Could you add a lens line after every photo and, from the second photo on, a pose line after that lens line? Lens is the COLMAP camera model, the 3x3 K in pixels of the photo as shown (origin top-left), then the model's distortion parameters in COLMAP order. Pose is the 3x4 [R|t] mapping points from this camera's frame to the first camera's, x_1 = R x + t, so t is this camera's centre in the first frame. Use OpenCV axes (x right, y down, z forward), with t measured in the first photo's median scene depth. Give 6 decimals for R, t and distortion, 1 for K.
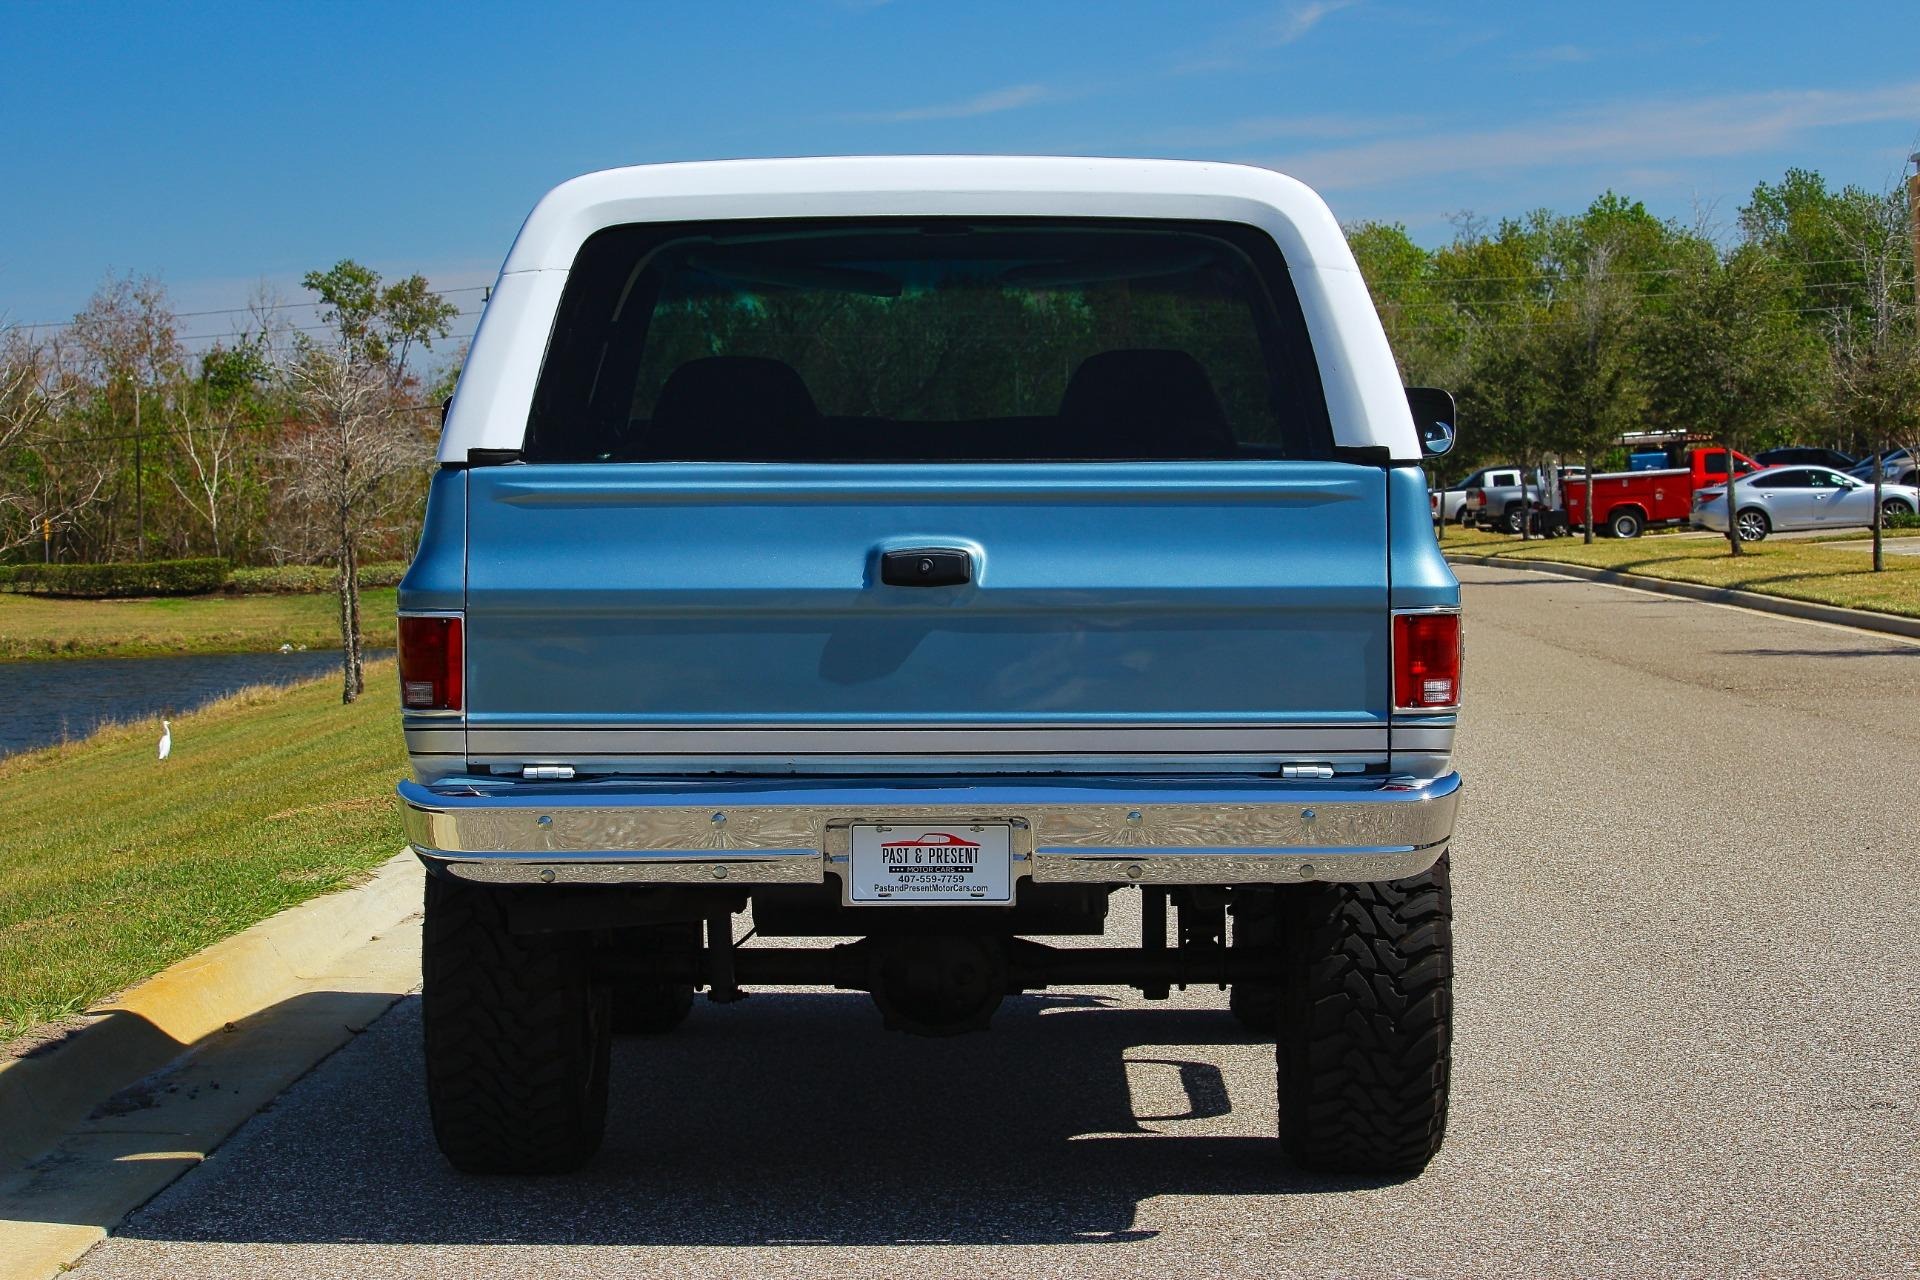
lens RADIAL K [[4938.7, 0, 837.5], [0, 4938.7, 580.4], [0, 0, 1]] dist [-0.423475, -0.144378]
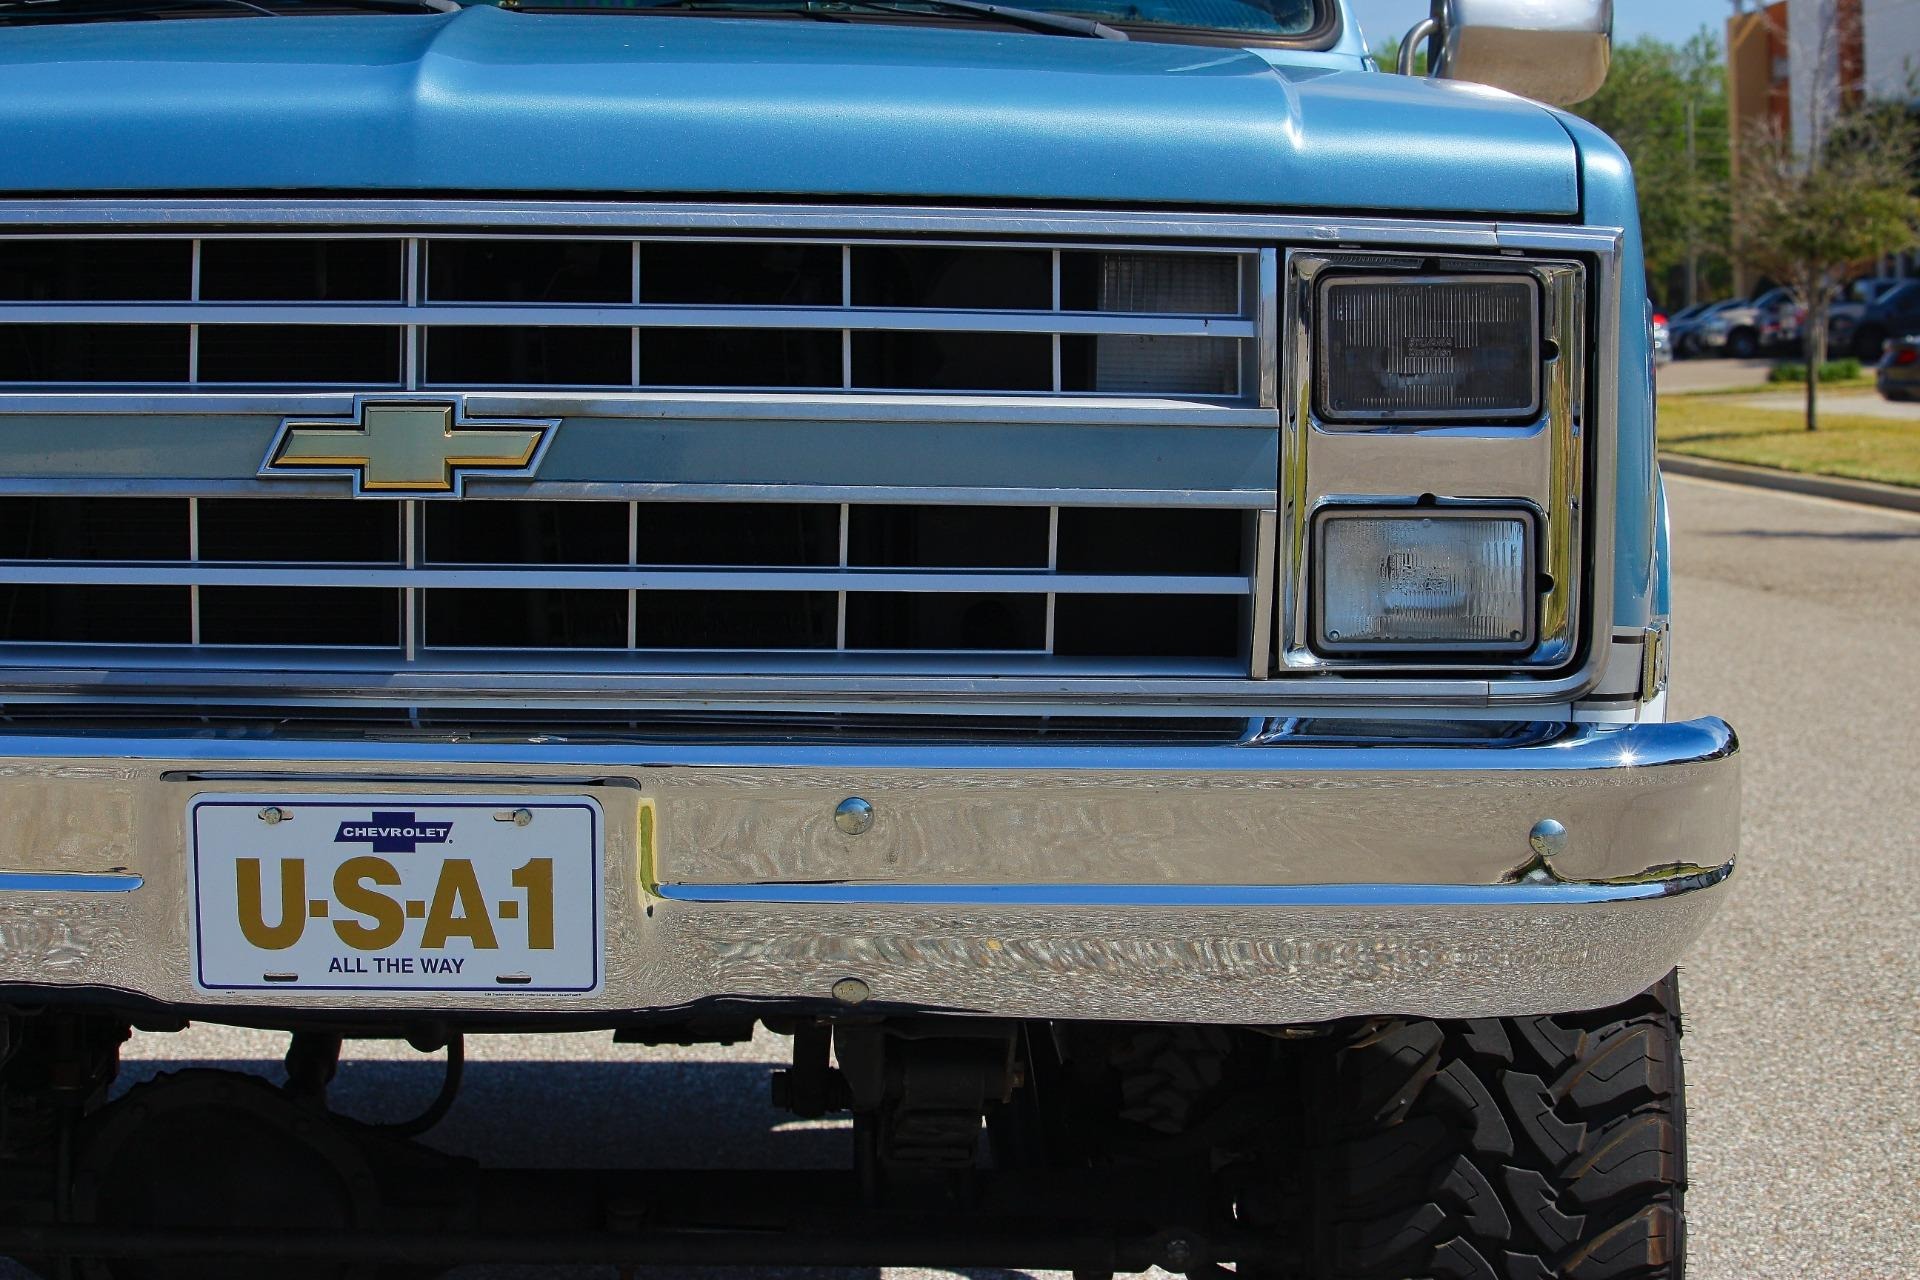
lens RADIAL K [[4935.7, 0, 1026.3], [0, 4935.7, 558.7], [0, 0, 1]] dist [-0.401823, -0.533069]
pose [[0.996139, 0.006015, 0.087584, 0.003375], [-0.008203, 0.999663, 0.024648, 0.000392], [-0.087407, -0.025271, 0.995852, 0.108109]]
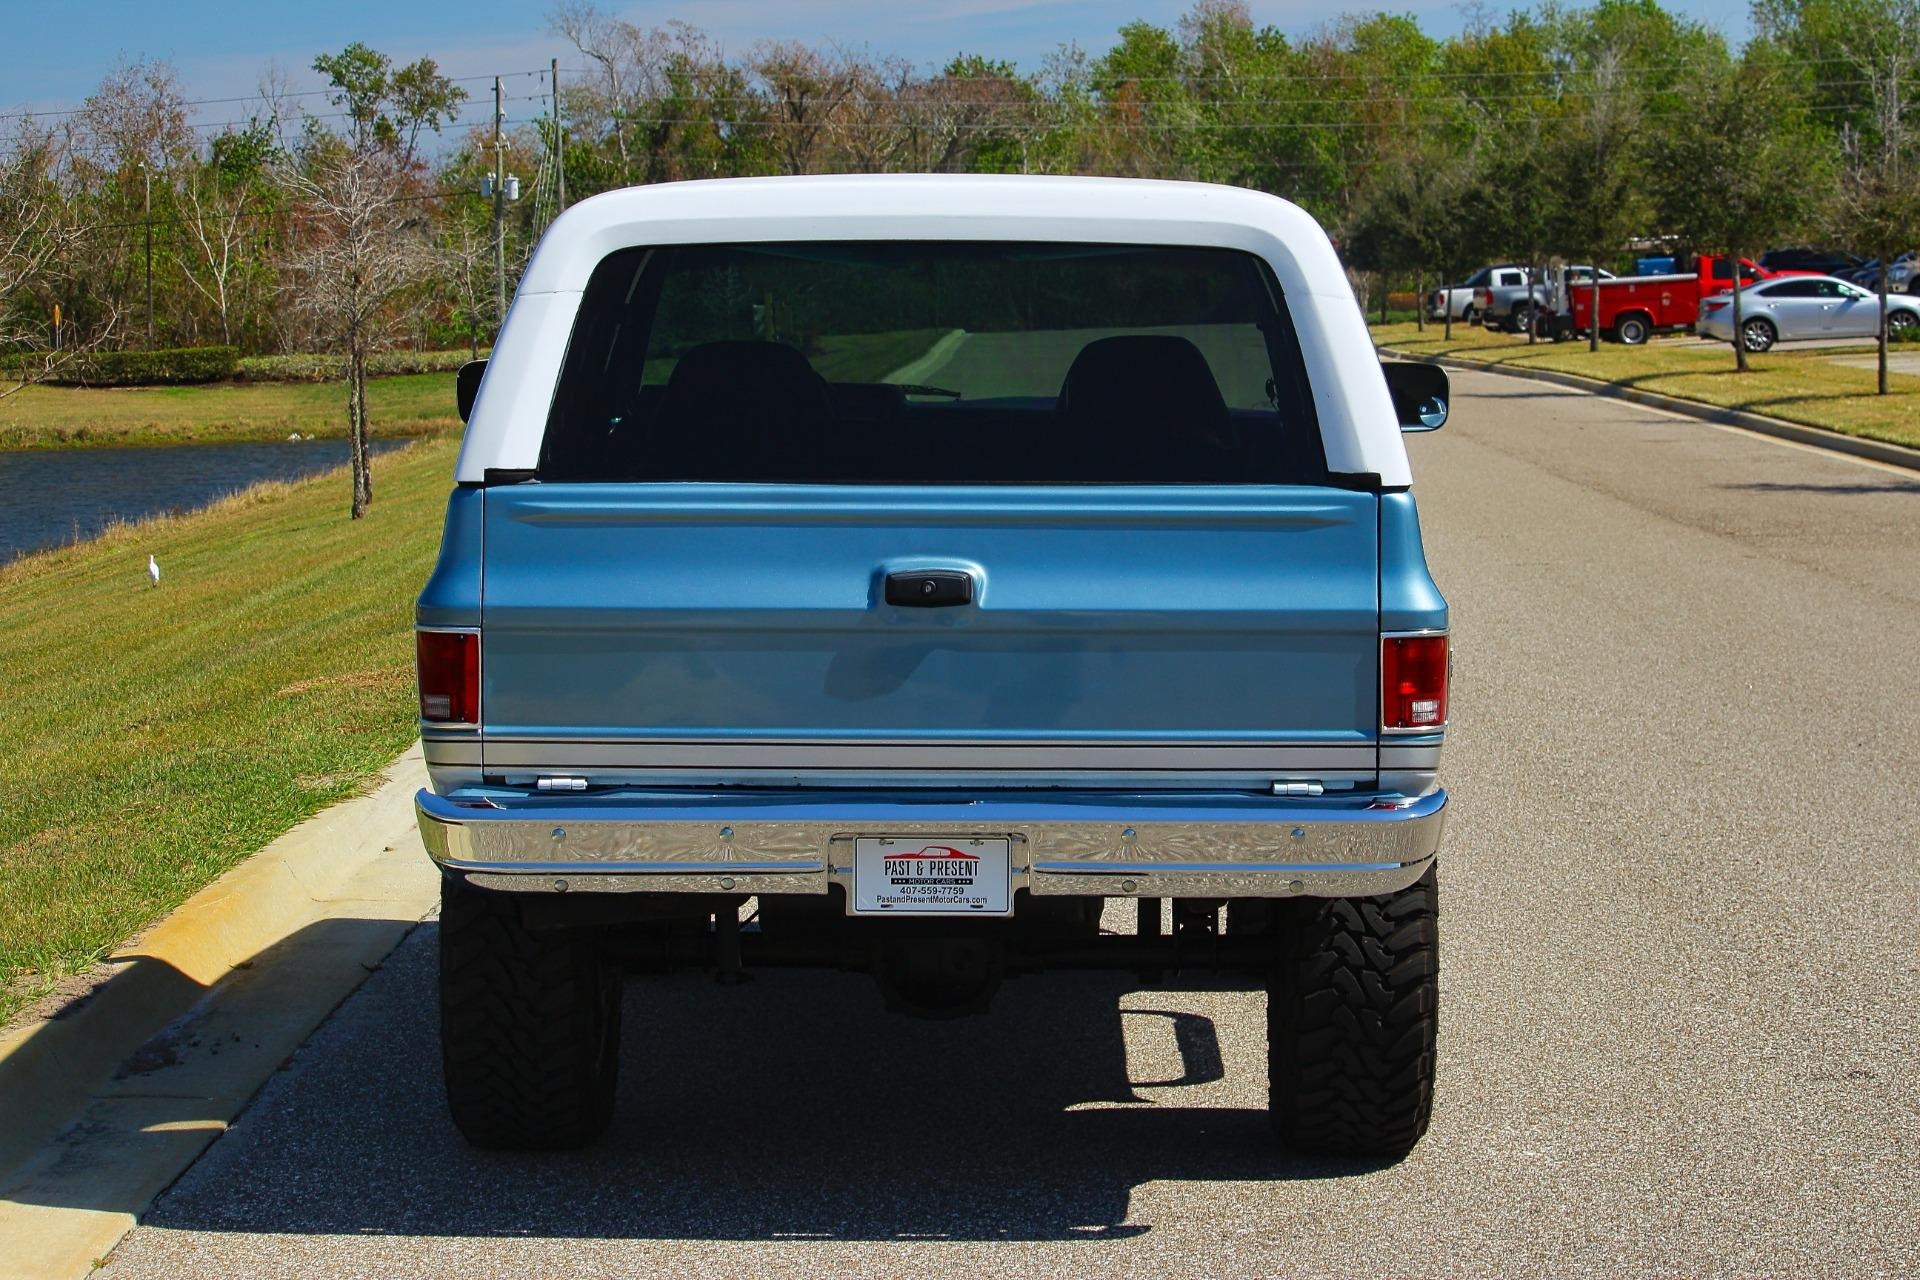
lens RADIAL K [[4935.7, 0, 1026.3], [0, 4935.7, 558.7], [0, 0, 1]] dist [-0.401823, -0.533069]
pose [[0.999298, 0.005401, 0.037060, 0.000008], [-0.006879, 0.999180, 0.039892, -0.004394], [-0.036814, -0.040119, 0.998517, -0.002492]]
